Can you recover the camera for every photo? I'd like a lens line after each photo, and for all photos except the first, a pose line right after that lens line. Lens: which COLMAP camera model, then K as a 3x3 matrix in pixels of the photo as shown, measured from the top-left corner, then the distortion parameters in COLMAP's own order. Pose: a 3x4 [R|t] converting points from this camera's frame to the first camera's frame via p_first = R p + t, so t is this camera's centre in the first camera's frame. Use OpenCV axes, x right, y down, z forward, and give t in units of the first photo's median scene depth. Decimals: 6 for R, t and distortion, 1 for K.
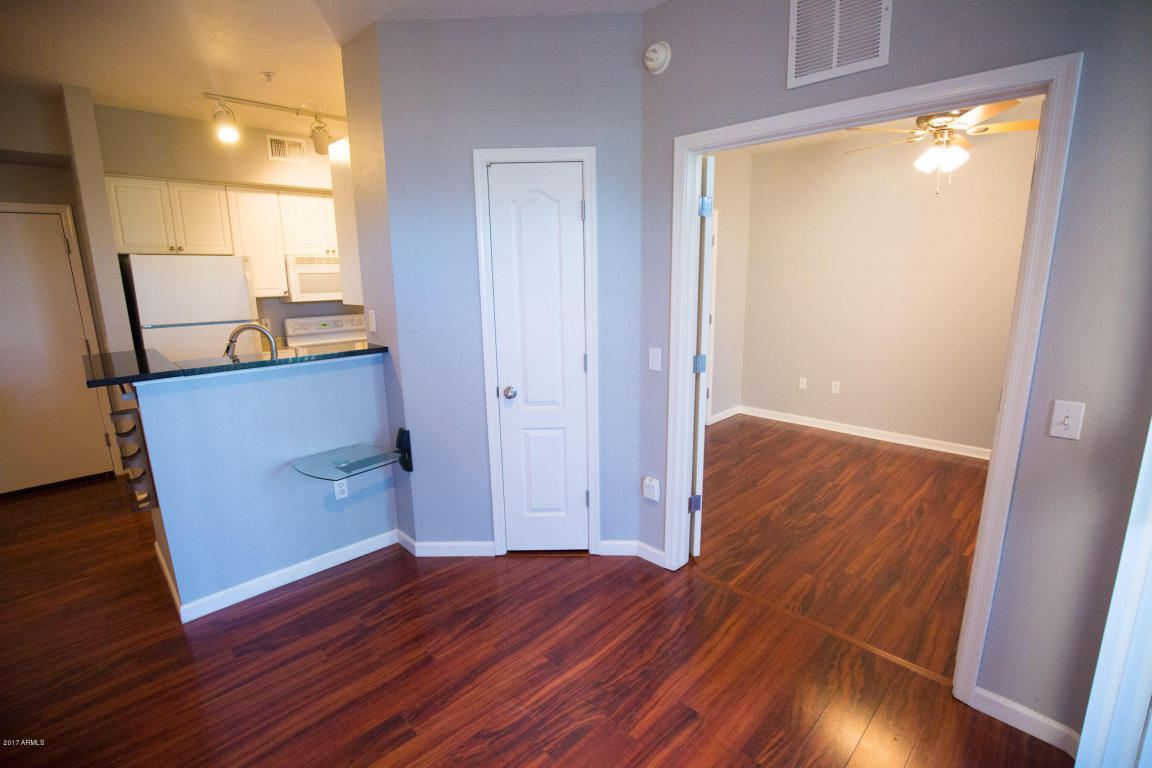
lens RADIAL K [[525.0, 0, 576.3], [0, 525.0, 380.5], [0, 0, 1]] dist [-0.039257, 0.006403]
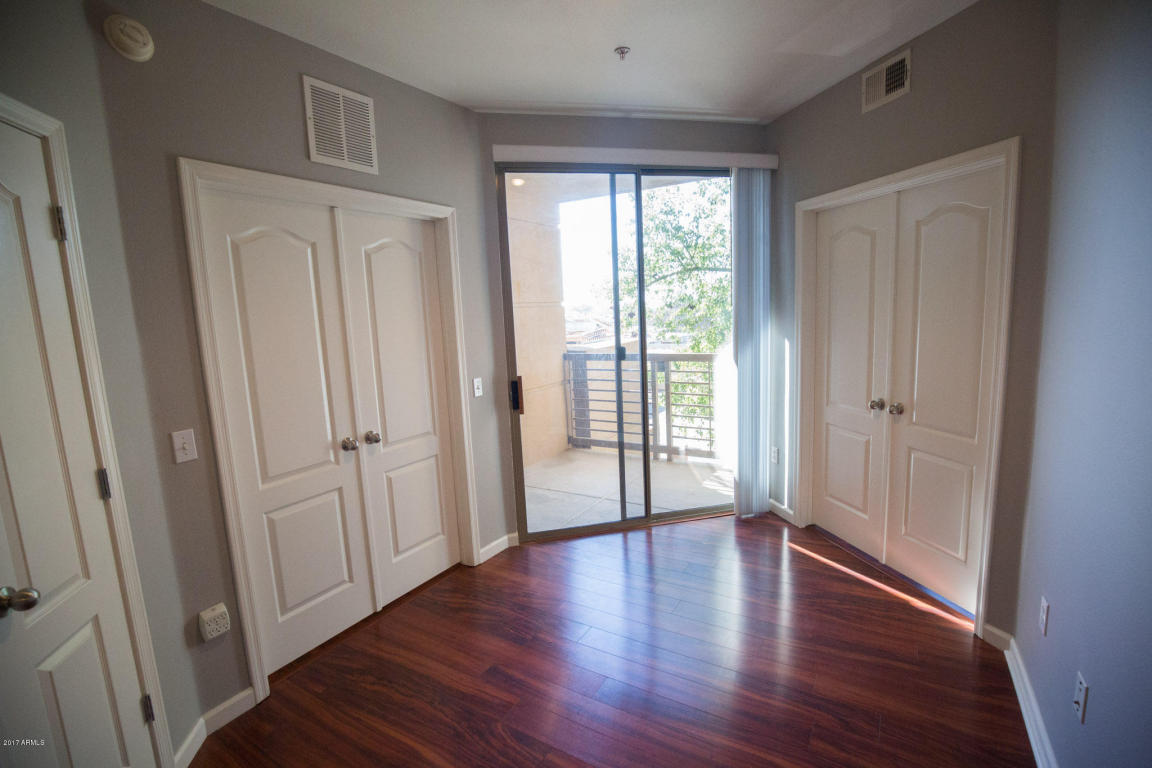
lens RADIAL K [[526.3, 0, 580.7], [0, 526.3, 382.7], [0, 0, 1]] dist [-0.041441, 0.006986]
pose [[-0.241281, -0.108761, 0.964341, -0.594372], [0.241112, 0.955823, 0.168127, -0.100637], [-0.940026, 0.273080, -0.204398, 0.549808]]
